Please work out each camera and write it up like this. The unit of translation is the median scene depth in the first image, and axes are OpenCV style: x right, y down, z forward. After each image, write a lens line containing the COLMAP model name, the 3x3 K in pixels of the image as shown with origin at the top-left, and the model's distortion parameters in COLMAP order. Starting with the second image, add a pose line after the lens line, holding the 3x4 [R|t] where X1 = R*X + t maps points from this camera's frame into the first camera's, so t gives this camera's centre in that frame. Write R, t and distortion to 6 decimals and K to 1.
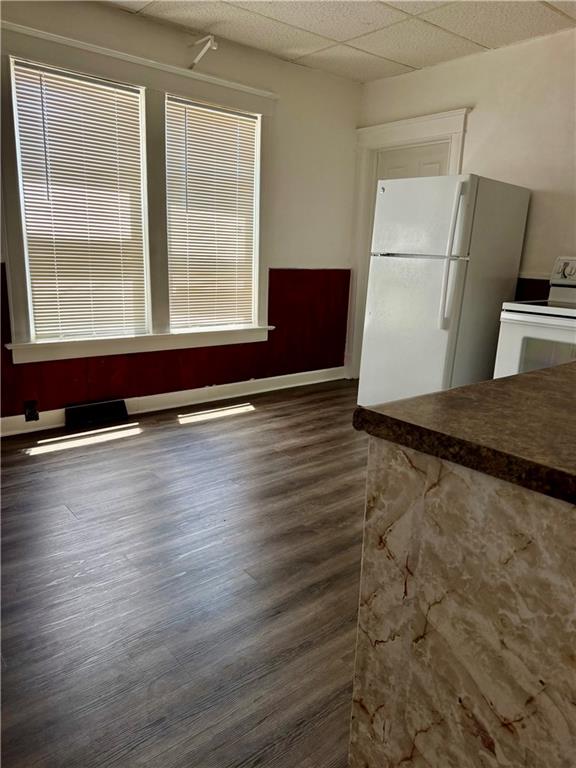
lens RADIAL K [[560.2, 0, 288.0], [0, 560.2, 384.0], [0, 0, 1]] dist [0.125413, -0.302798]
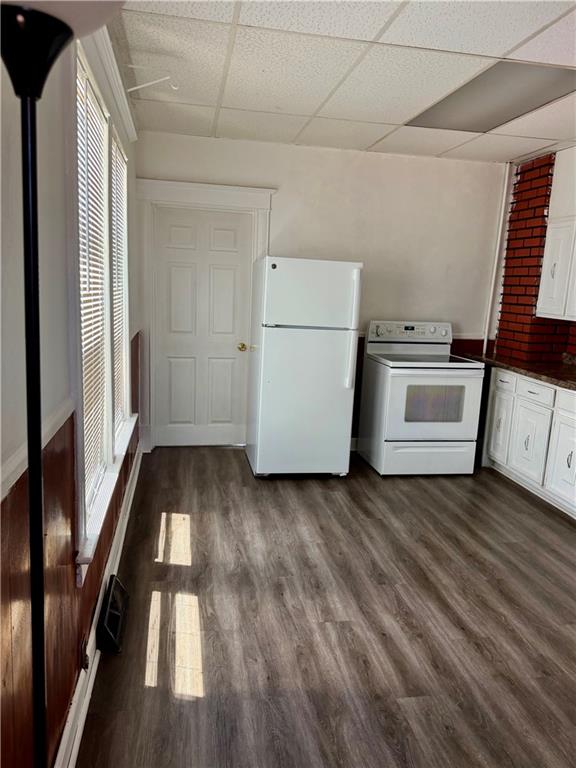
lens RADIAL K [[560.2, 0, 288.0], [0, 560.2, 384.0], [0, 0, 1]] dist [0.125413, -0.302798]
pose [[0.487254, -0.164600, 0.857607, -0.746969], [0.173806, 0.980707, 0.089477, -0.218785], [-0.855789, 0.105459, 0.506462, 0.477773]]
